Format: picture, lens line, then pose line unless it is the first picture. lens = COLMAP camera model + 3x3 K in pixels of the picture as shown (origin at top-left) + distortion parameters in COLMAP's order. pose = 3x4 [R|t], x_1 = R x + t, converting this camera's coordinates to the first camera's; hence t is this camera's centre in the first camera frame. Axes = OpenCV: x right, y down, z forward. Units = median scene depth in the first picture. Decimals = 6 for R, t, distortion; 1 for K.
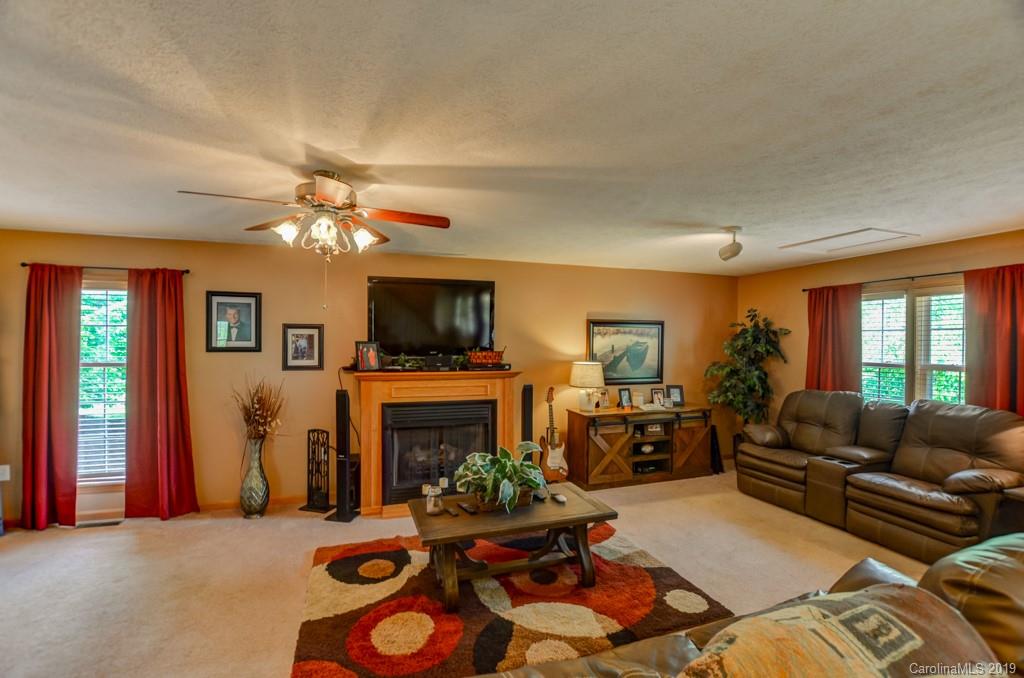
lens RADIAL K [[452.8, 0, 504.2], [0, 452.8, 345.9], [0, 0, 1]] dist [-0.026504, 0.001541]
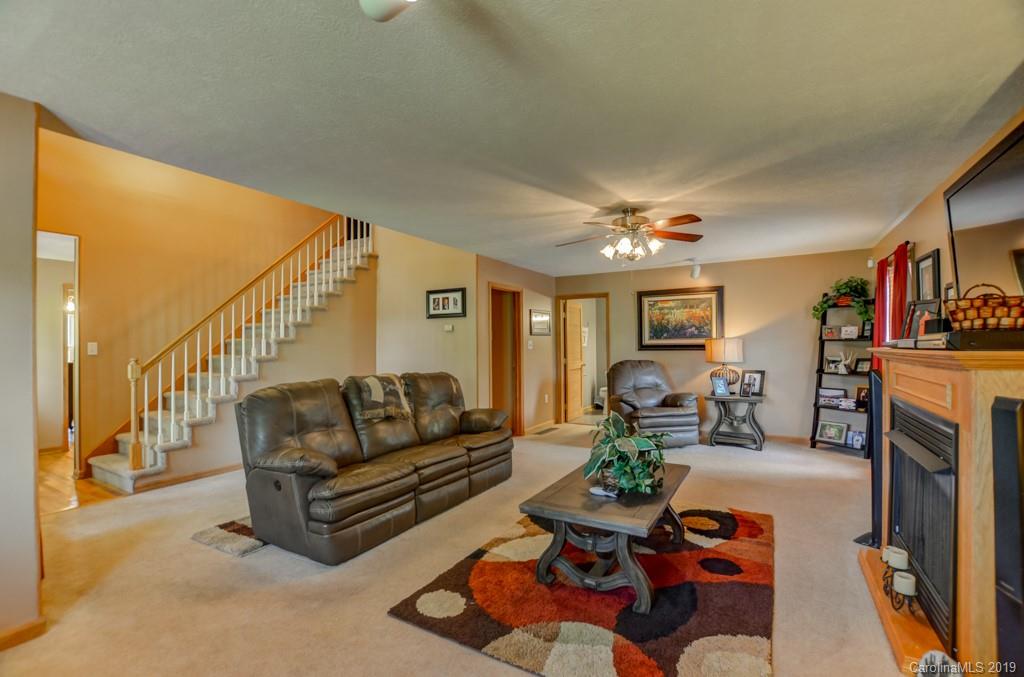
lens RADIAL K [[452.8, 0, 508.2], [0, 452.8, 339.3], [0, 0, 1]] dist [-0.026504, 0.001541]
pose [[-0.757079, -0.005655, -0.653299, 0.533824], [0.003164, 0.999919, -0.012322, 0.050325], [0.653316, -0.011395, -0.757000, 1.064533]]
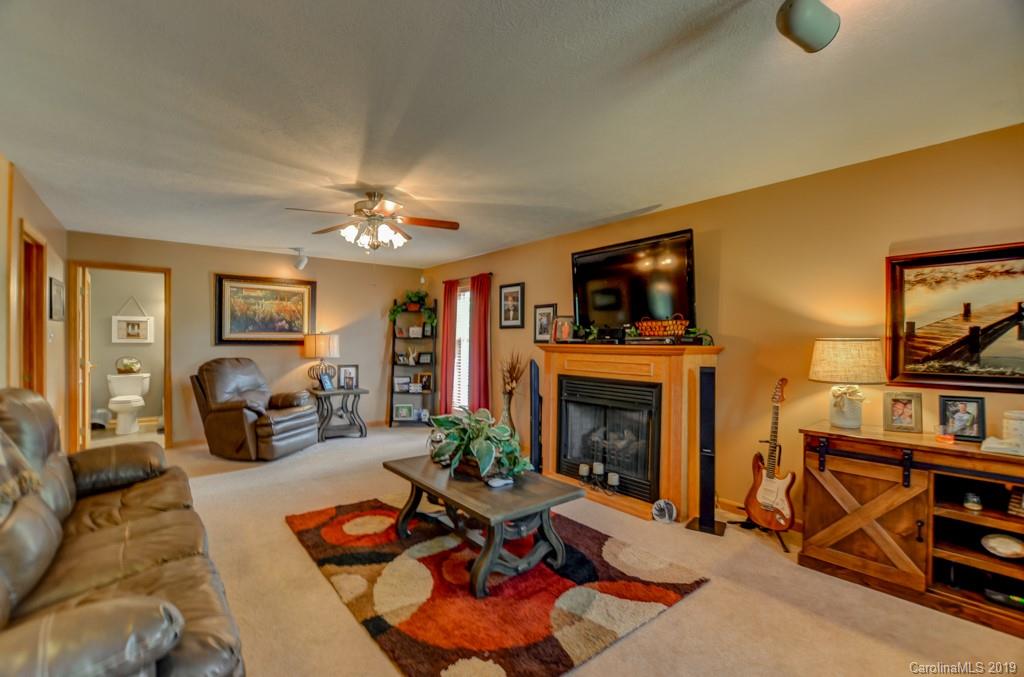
lens RADIAL K [[452.8, 0, 503.6], [0, 452.8, 341.2], [0, 0, 1]] dist [-0.026504, 0.001541]
pose [[0.339651, -0.001381, -0.940550, 0.628424], [-0.011453, 0.999919, -0.005604, 0.055992], [0.940482, 0.012675, 0.339608, 0.502447]]
